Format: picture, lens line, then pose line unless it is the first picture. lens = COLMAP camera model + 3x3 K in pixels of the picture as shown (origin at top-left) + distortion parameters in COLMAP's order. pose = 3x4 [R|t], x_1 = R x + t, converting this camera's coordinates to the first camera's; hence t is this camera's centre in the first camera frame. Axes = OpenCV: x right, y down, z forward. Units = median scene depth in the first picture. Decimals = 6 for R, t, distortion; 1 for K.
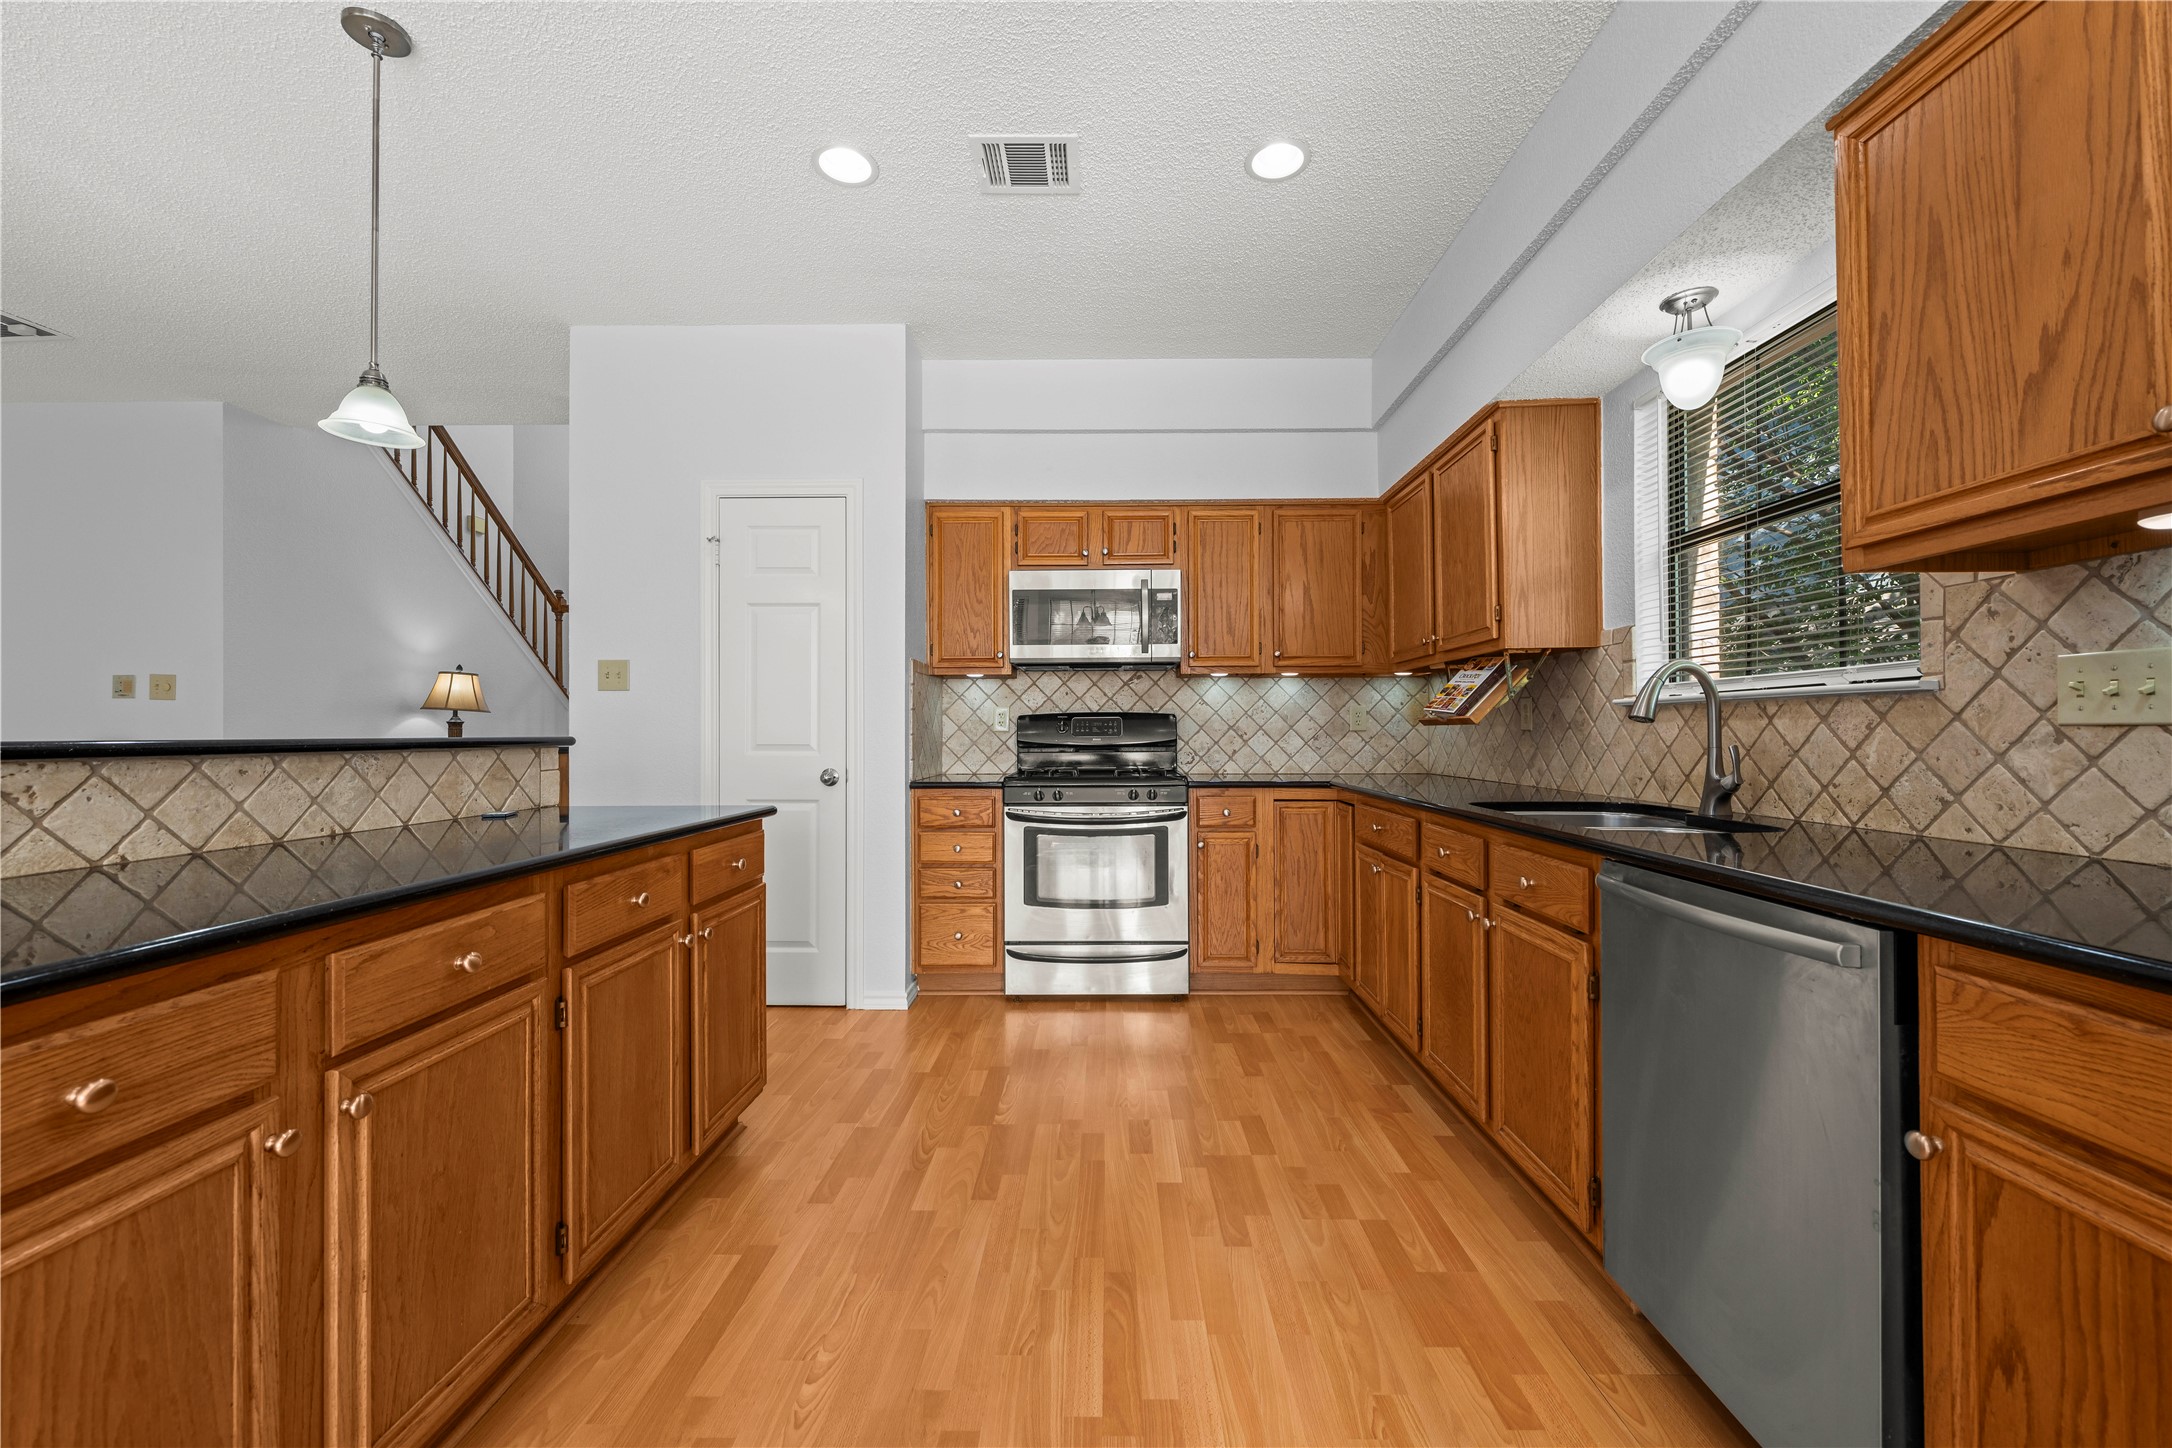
lens RADIAL K [[865.8, 0, 1099.5], [0, 865.8, 738.3], [0, 0, 1]] dist [-0.000263, -0.000414]
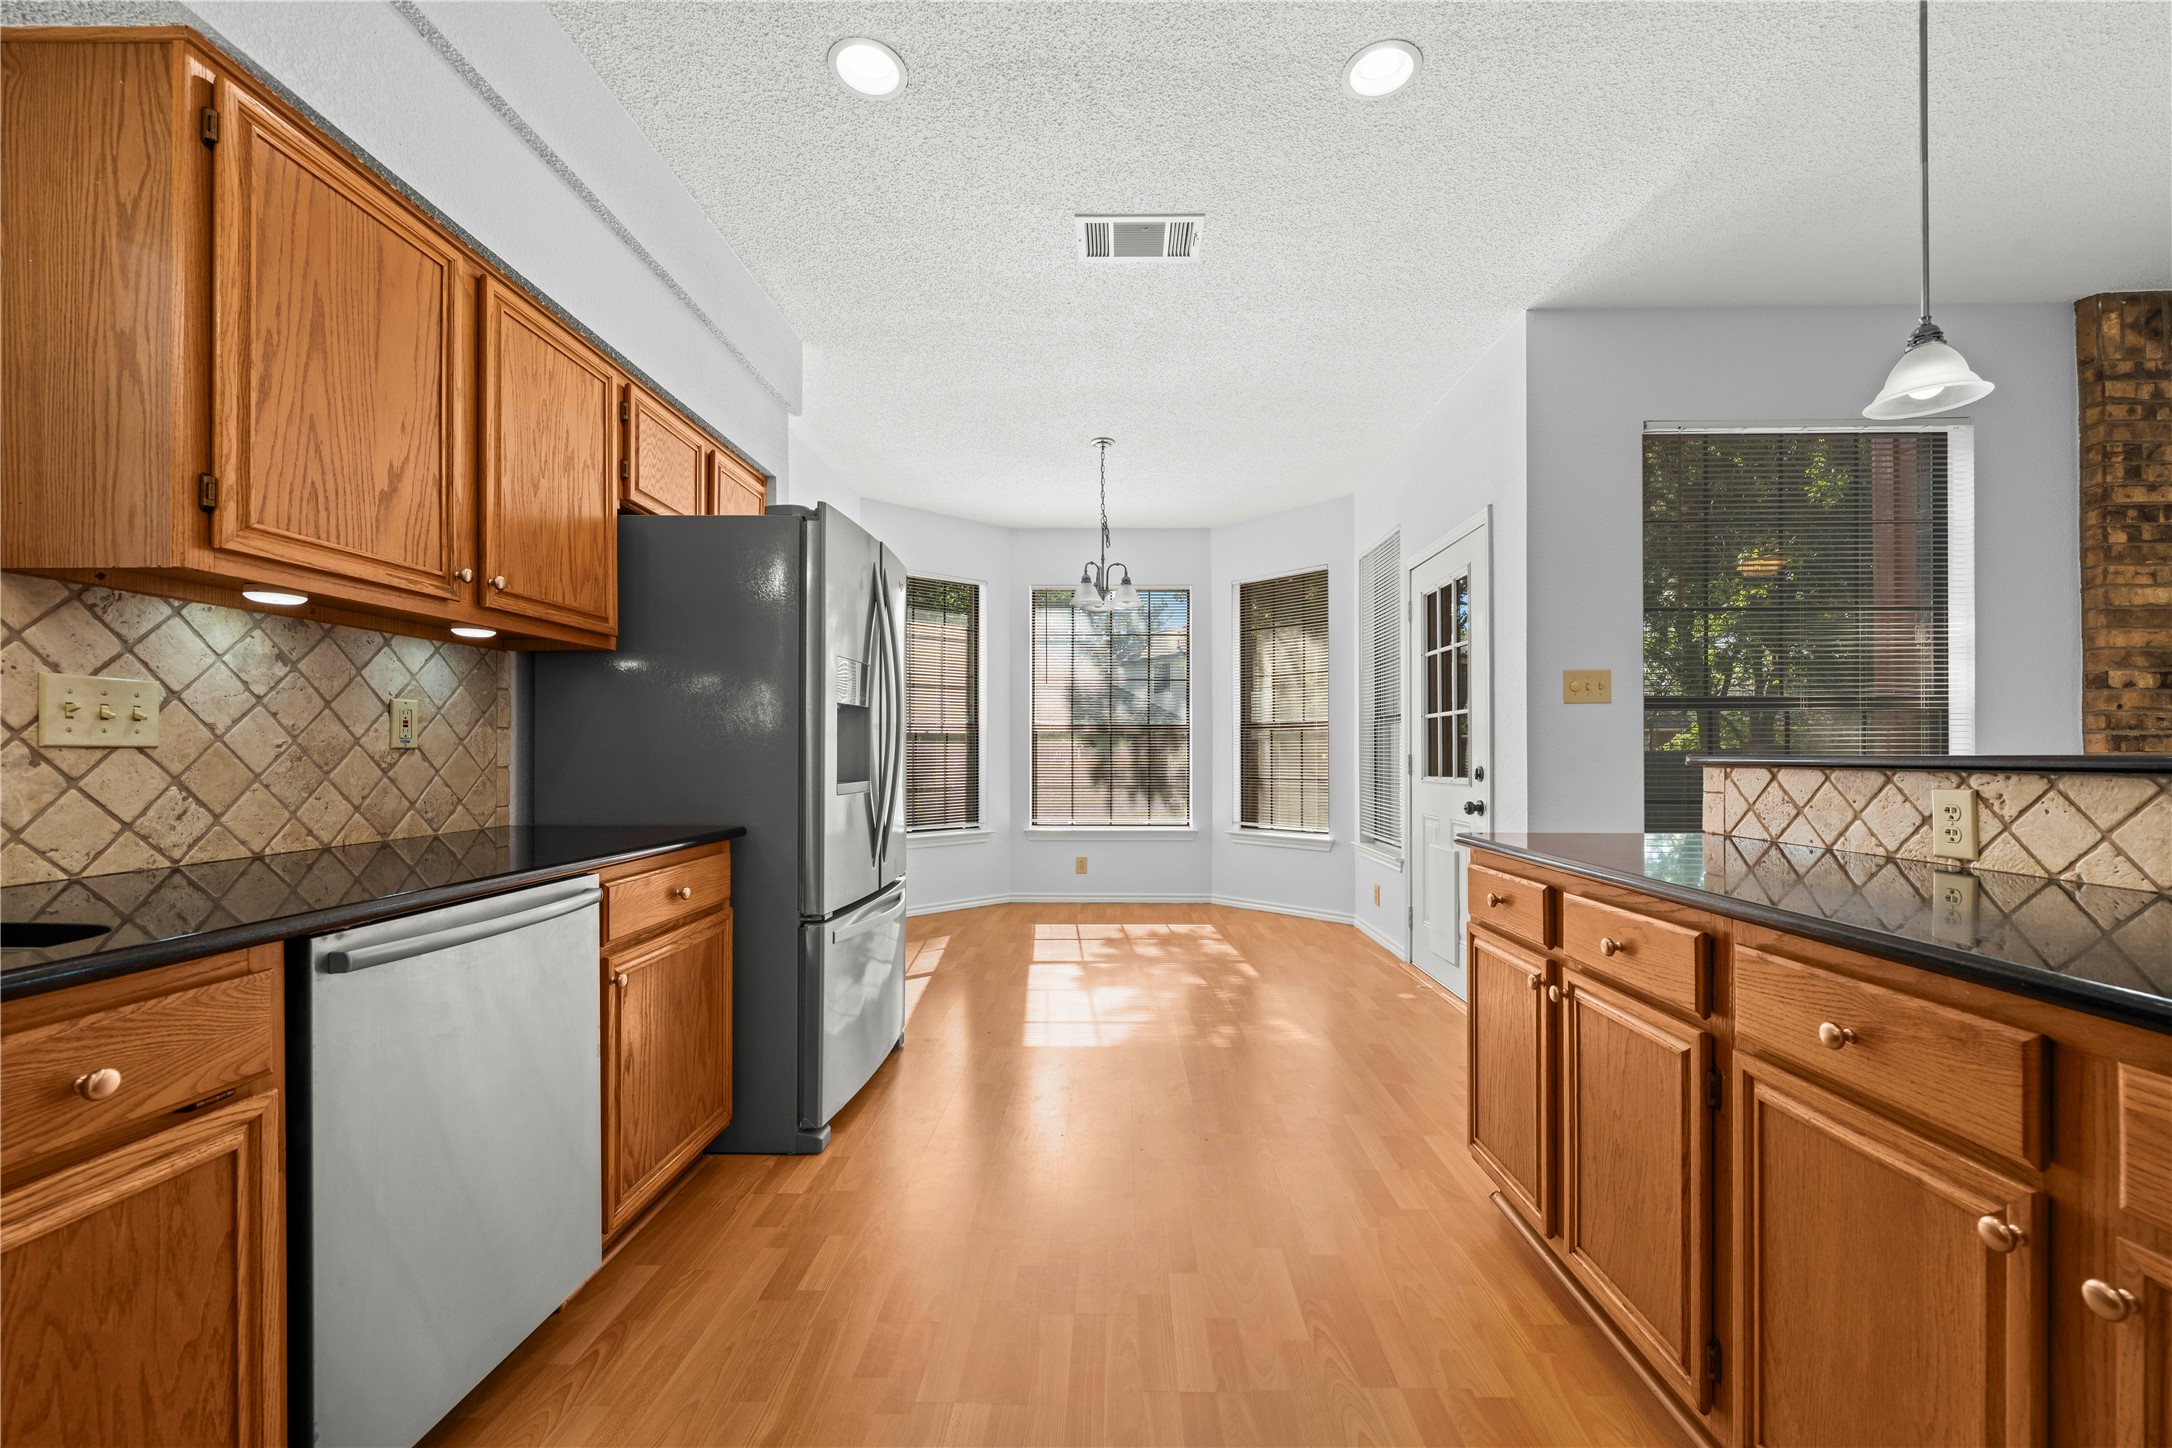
lens RADIAL K [[865.8, 0, 1099.5], [0, 865.8, 738.3], [0, 0, 1]] dist [-0.000263, -0.000414]
pose [[-0.999970, 0.003873, 0.006672, -0.049923], [0.003801, 0.999934, -0.010806, -0.009862], [-0.006713, -0.010780, -0.999919, 1.999367]]
